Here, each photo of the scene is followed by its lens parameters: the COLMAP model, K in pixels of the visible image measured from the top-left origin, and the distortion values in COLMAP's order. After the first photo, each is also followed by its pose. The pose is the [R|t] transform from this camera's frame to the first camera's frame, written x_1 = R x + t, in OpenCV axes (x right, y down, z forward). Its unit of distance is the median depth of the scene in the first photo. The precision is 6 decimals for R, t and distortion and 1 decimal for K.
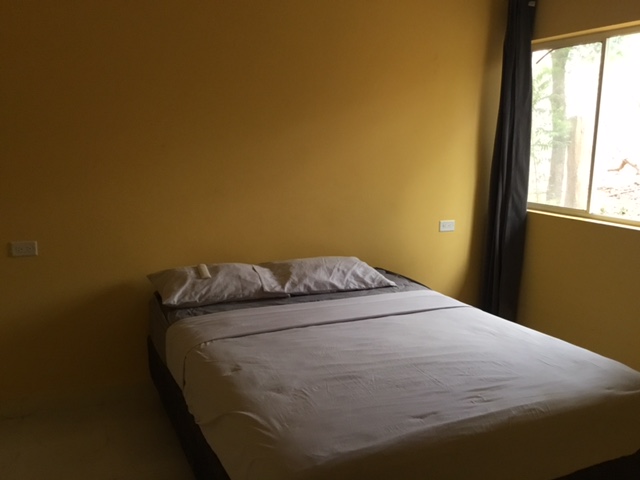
lens RADIAL K [[589.7, 0, 320.0], [0, 589.7, 240.0], [0, 0, 1]] dist [0.005308, 0.000377]
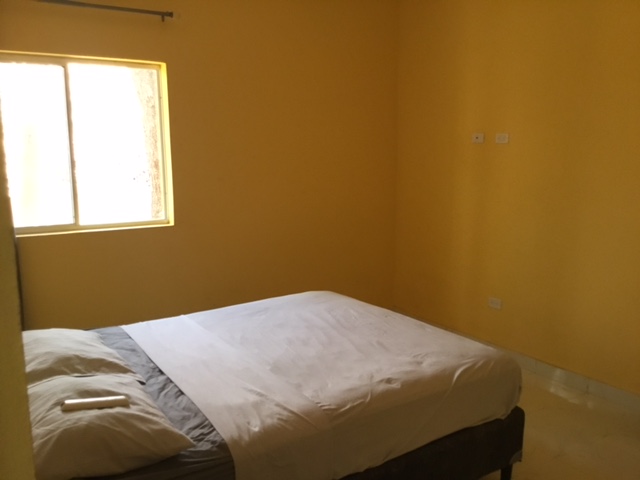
lens RADIAL K [[580.6, 0, 320.0], [0, 580.6, 240.0], [0, 0, 1]] dist [0.024201, -0.002661]
pose [[-0.141717, -0.170440, 0.975124, -1.066551], [0.179872, 0.964234, 0.194678, -0.243444], [-0.973428, 0.202986, -0.105990, 1.140587]]
